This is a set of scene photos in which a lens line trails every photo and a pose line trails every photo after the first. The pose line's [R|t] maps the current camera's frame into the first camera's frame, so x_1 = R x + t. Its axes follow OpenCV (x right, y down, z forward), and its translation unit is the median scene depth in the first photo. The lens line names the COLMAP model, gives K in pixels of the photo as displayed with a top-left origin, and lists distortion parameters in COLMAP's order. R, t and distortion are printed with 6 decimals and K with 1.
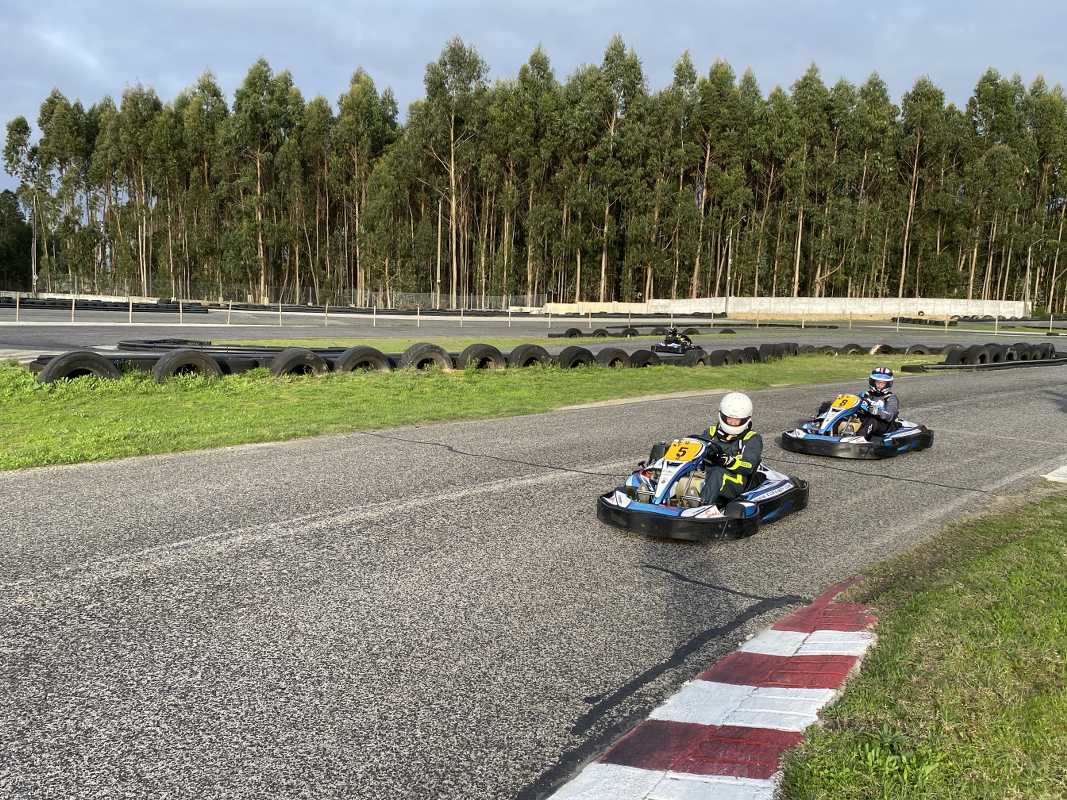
lens RADIAL K [[996.2, 0, 534.0], [0, 996.2, 422.7], [0, 0, 1]] dist [0.001624, -0.026684]
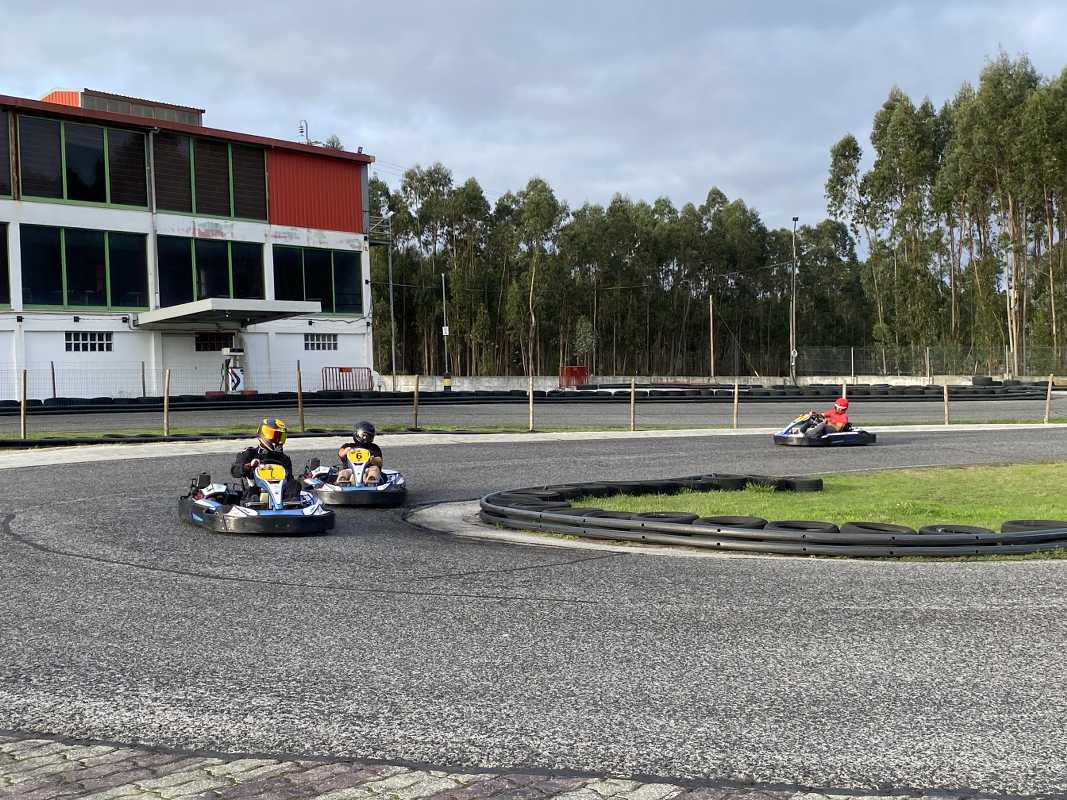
lens RADIAL K [[1283.8, 0, 543.1], [0, 1283.8, 396.2], [0, 0, 1]] dist [0.005673, -0.059375]
pose [[0.694829, -0.035283, -0.718309, -0.007766], [-0.045219, 0.994676, -0.092598, -0.023479], [0.717752, 0.096821, 0.689534, 0.216734]]
